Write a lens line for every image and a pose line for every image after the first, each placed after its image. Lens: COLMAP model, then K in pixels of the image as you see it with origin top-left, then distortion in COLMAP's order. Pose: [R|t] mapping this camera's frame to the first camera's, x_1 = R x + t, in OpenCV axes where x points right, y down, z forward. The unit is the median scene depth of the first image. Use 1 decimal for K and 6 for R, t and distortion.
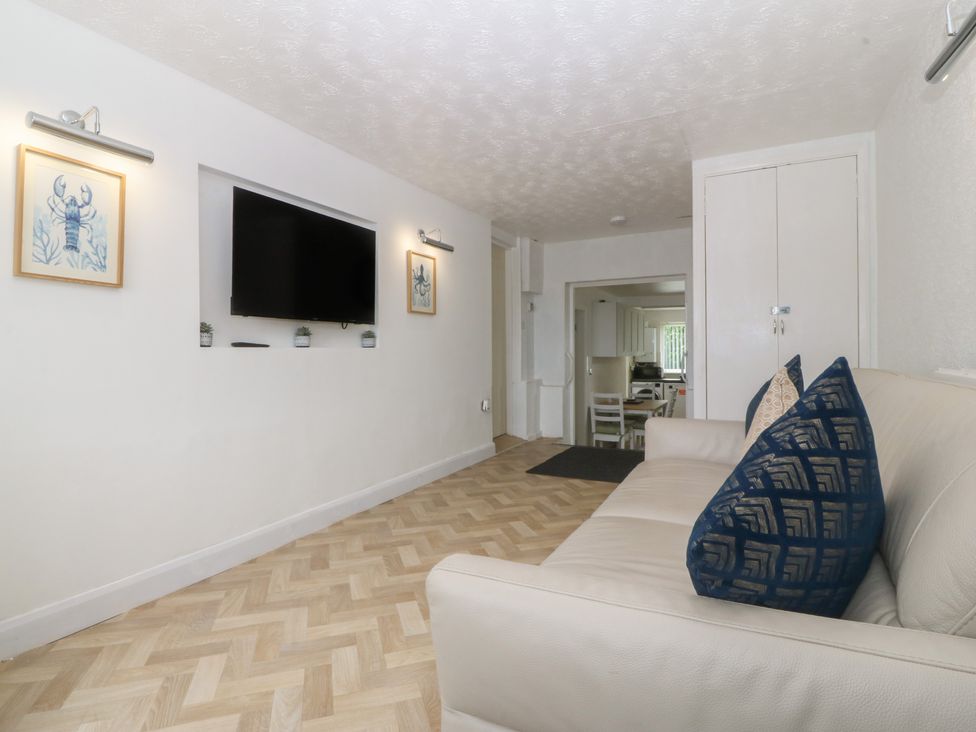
lens RADIAL K [[517.0, 0, 481.7], [0, 517.0, 361.4], [0, 0, 1]] dist [0.003005, -0.016844]
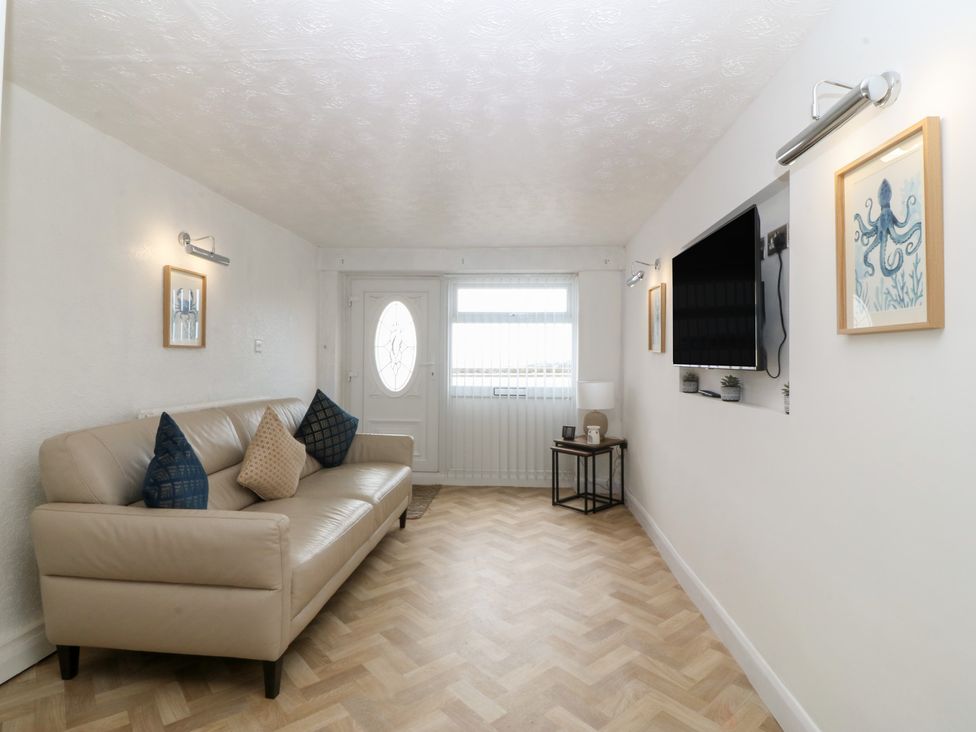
lens RADIAL K [[517.0, 0, 481.7], [0, 517.0, 361.4], [0, 0, 1]] dist [0.003005, -0.016844]
pose [[-0.923195, 0.004768, -0.384303, 0.379247], [-0.006020, 0.999621, 0.026862, -0.129554], [0.384285, 0.027112, -0.922816, 1.907825]]
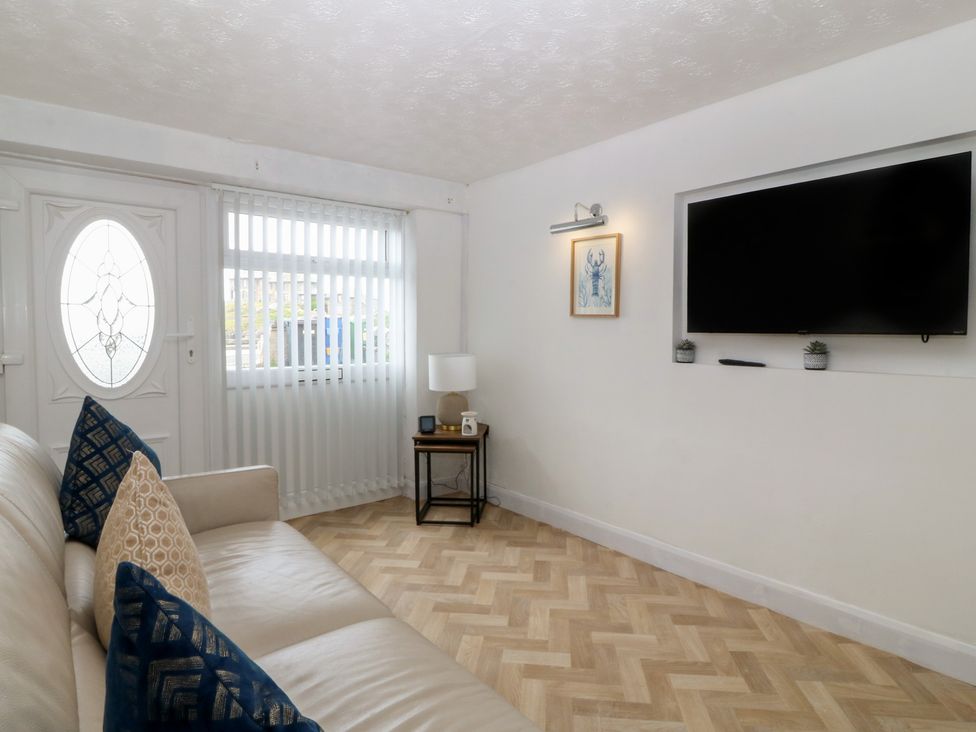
lens RADIAL K [[560.4, 0, 483.5], [0, 560.4, 357.2], [0, 0, 1]] dist [-0.013304, -0.001285]
pose [[-0.415130, 0.055100, -0.908092, 0.670223], [-0.013811, 0.997668, 0.066849, -0.108871], [0.909657, 0.040292, -0.413401, 1.078547]]
